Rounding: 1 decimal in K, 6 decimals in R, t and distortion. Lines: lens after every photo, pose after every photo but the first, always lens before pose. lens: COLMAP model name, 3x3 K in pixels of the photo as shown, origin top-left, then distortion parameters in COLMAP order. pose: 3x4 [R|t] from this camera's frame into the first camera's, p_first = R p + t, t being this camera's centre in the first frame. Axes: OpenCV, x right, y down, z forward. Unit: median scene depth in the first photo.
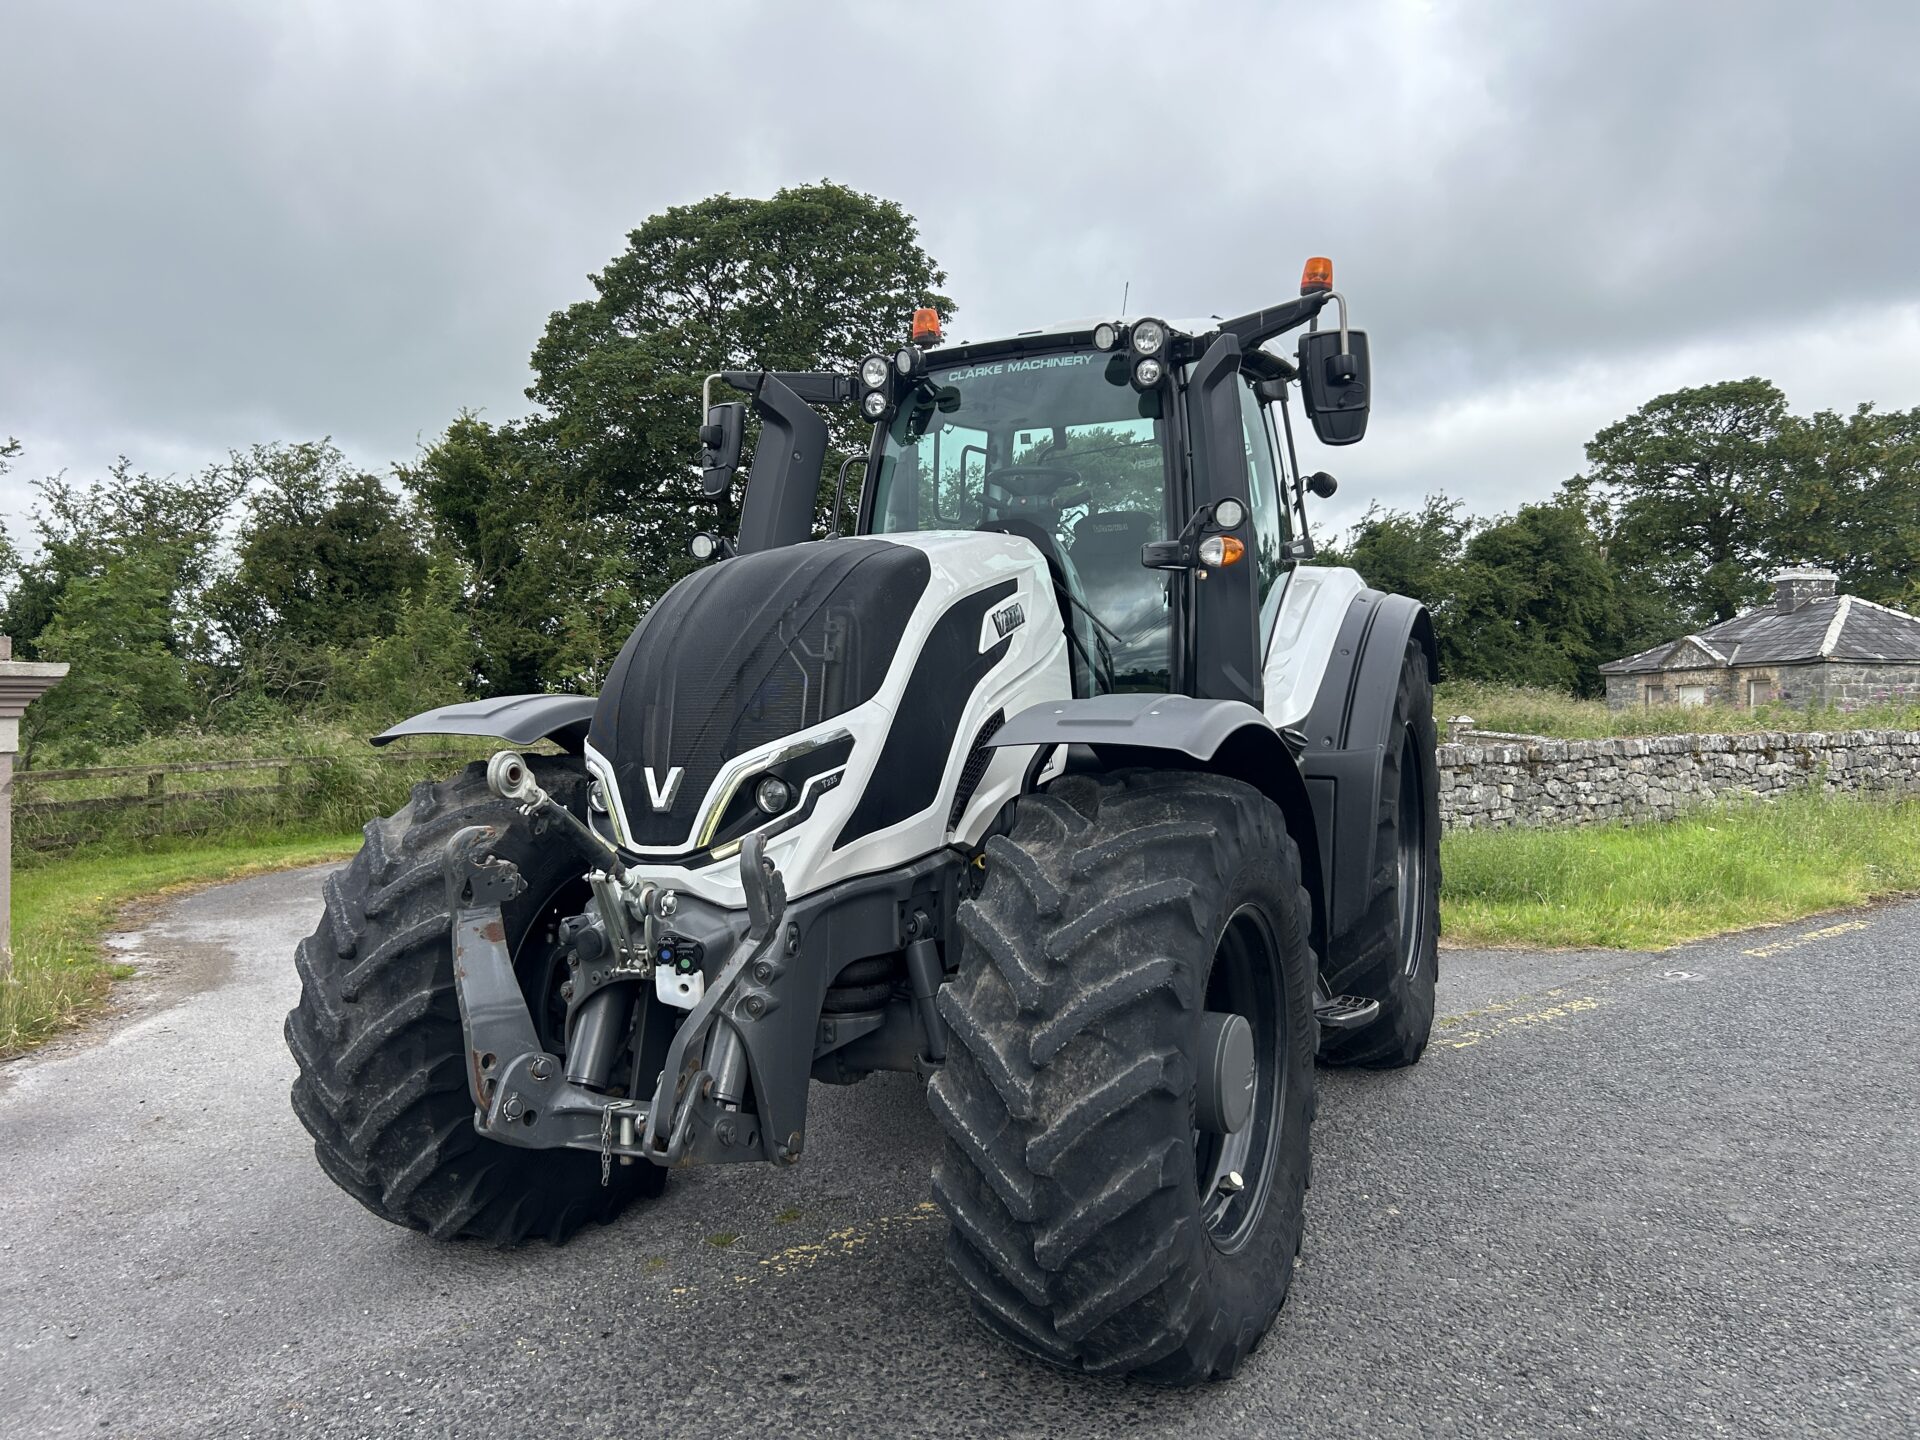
lens RADIAL K [[1464.0, 0, 938.6], [0, 1464.0, 710.5], [0, 0, 1]] dist [0.043782, -0.001052]
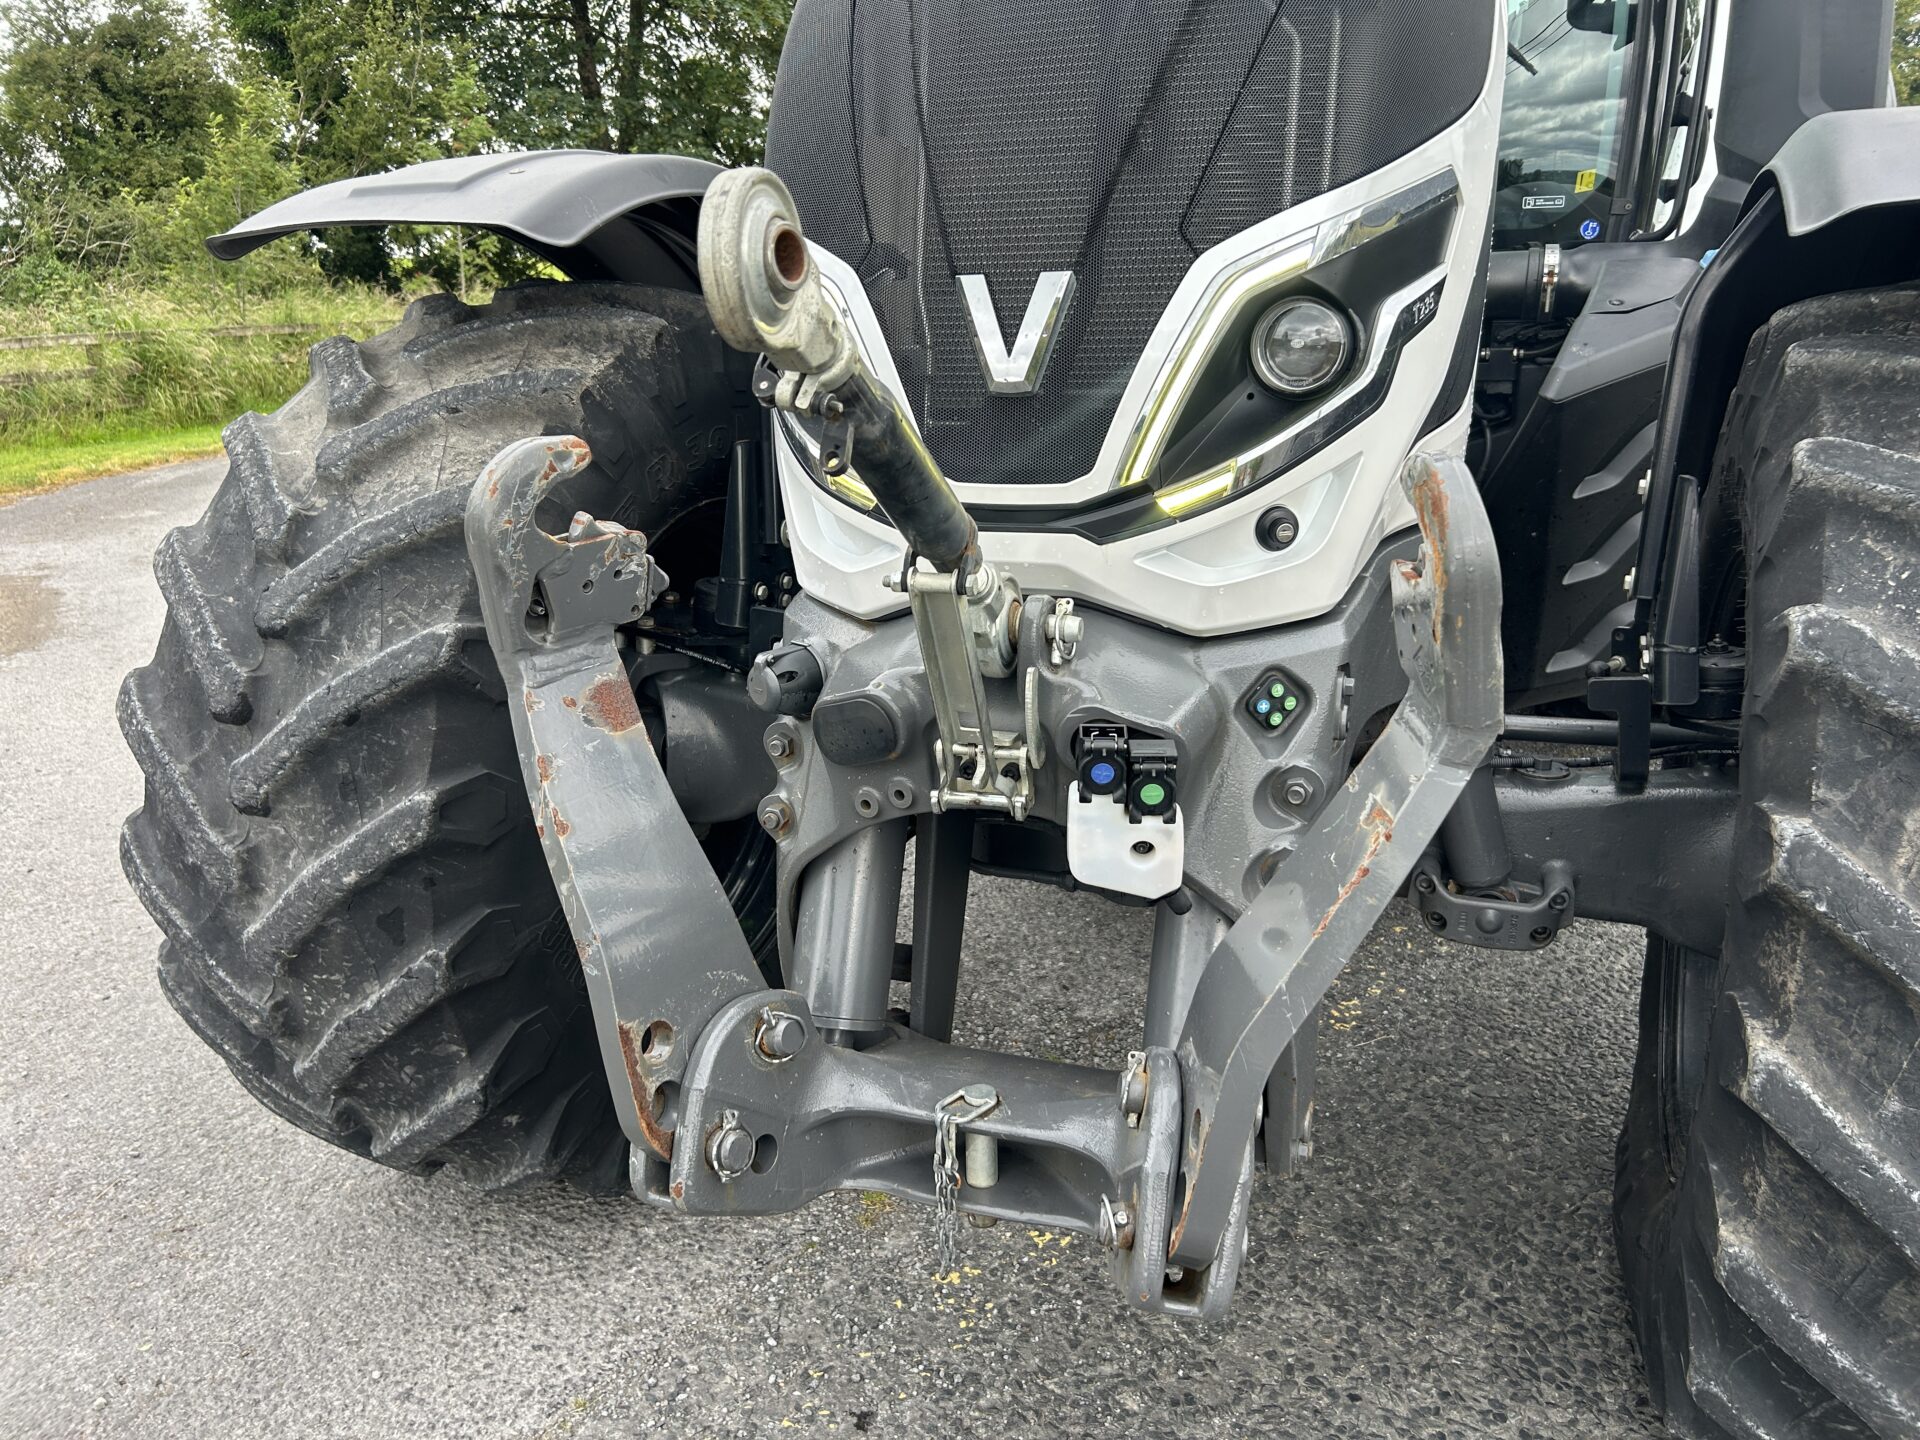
lens RADIAL K [[1452.3, 0, 949.8], [0, 1452.3, 723.9], [0, 0, 1]] dist [0.052092, -0.051995]
pose [[0.995711, -0.032559, 0.086594, -0.162691], [0.006370, 0.957930, 0.286932, 0.027992], [-0.092294, -0.285150, 0.954029, 0.405878]]
